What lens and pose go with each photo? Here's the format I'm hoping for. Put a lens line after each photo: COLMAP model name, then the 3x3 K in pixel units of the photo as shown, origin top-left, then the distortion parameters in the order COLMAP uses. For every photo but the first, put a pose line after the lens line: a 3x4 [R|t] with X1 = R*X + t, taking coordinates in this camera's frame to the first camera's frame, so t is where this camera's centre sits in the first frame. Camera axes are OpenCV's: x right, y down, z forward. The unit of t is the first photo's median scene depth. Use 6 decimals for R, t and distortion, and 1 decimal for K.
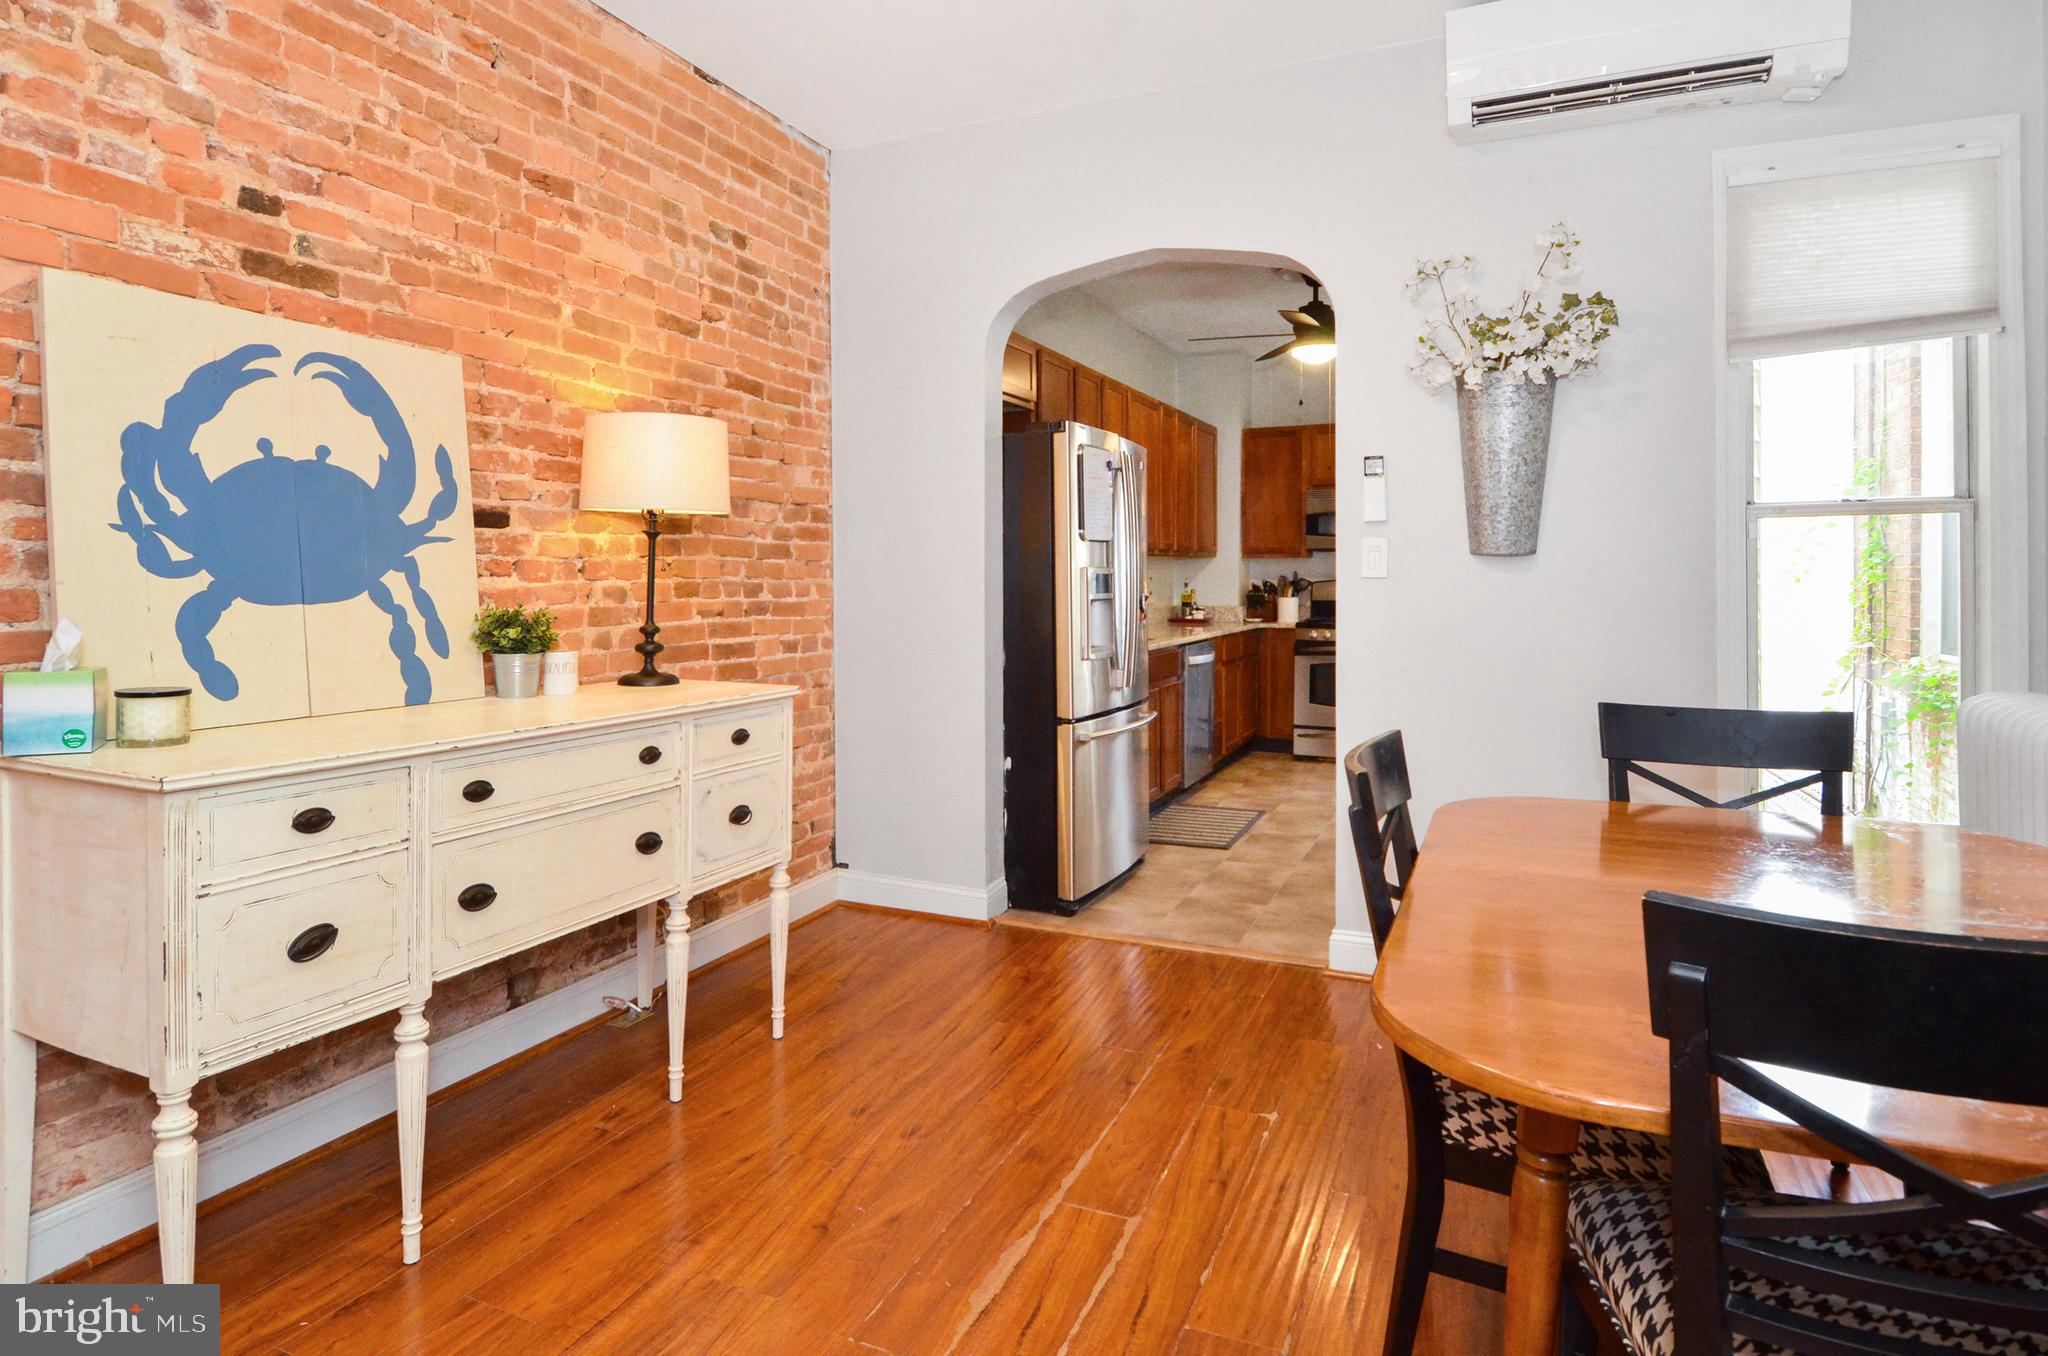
lens RADIAL K [[1105.6, 0, 1019.2], [0, 1105.6, 573.5], [0, 0, 1]] dist [0.016542, -0.035681]
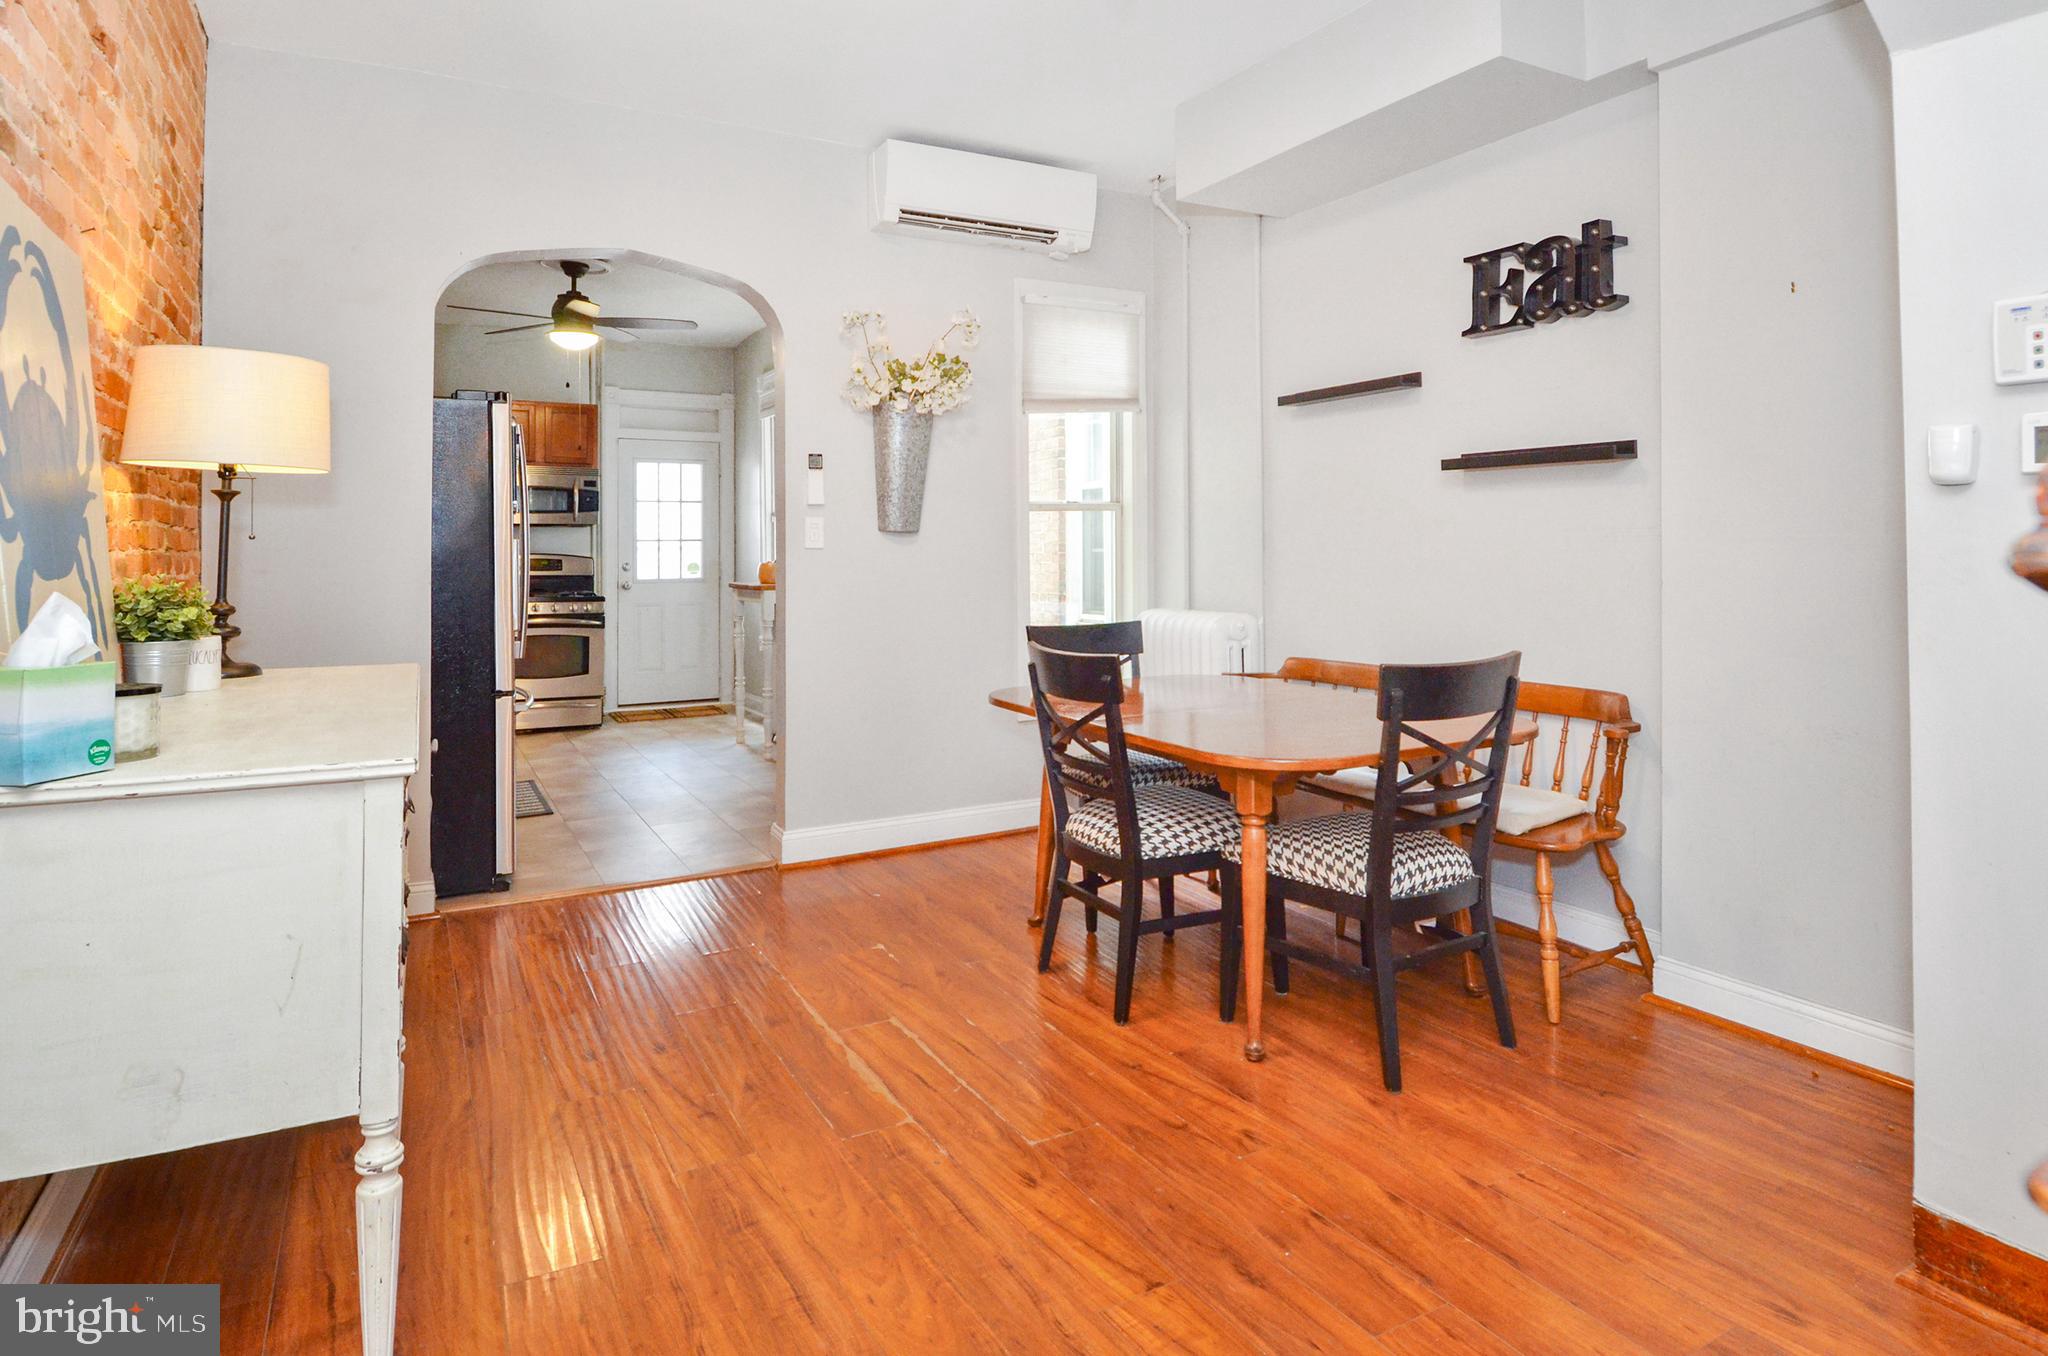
lens RADIAL K [[1121.6, 0, 1014.7], [0, 1121.6, 548.5], [0, 0, 1]] dist [0.020682, -0.028387]
pose [[0.611598, 0.002658, 0.791164, -0.770949], [0.002382, 0.999984, -0.005201, 0.012929], [-0.791165, 0.005065, 0.611582, 0.031835]]
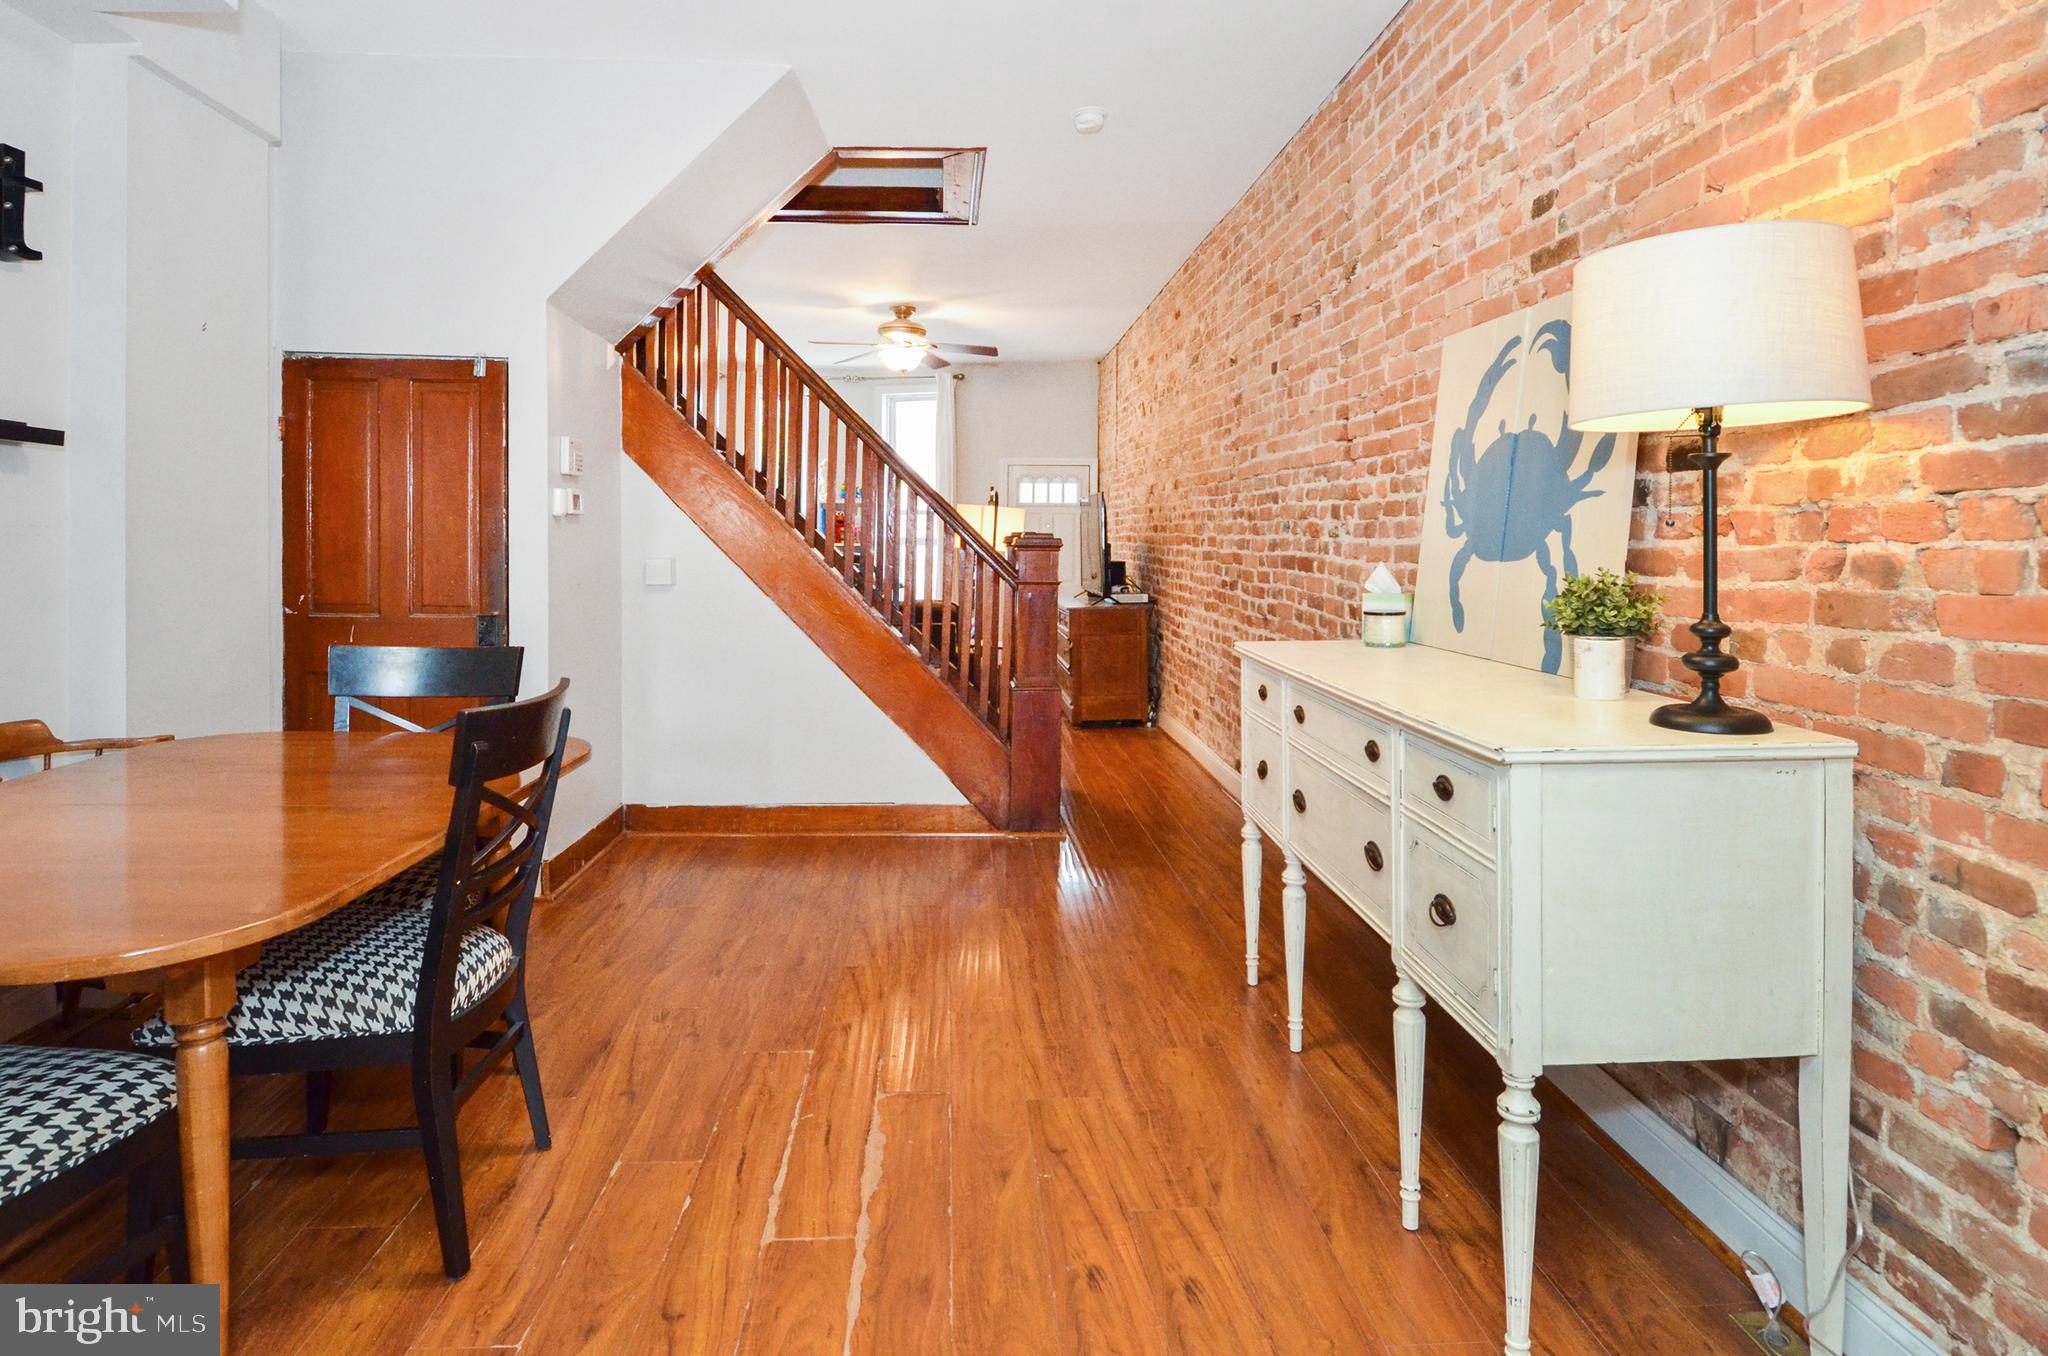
lens RADIAL K [[1121.6, 0, 1014.7], [0, 1121.6, 548.5], [0, 0, 1]] dist [0.020682, -0.028387]
pose [[-0.889369, 0.004375, -0.457169, 0.297354], [0.001484, 0.999977, 0.006683, 0.005836], [0.457188, 0.005266, -0.889355, 1.651411]]
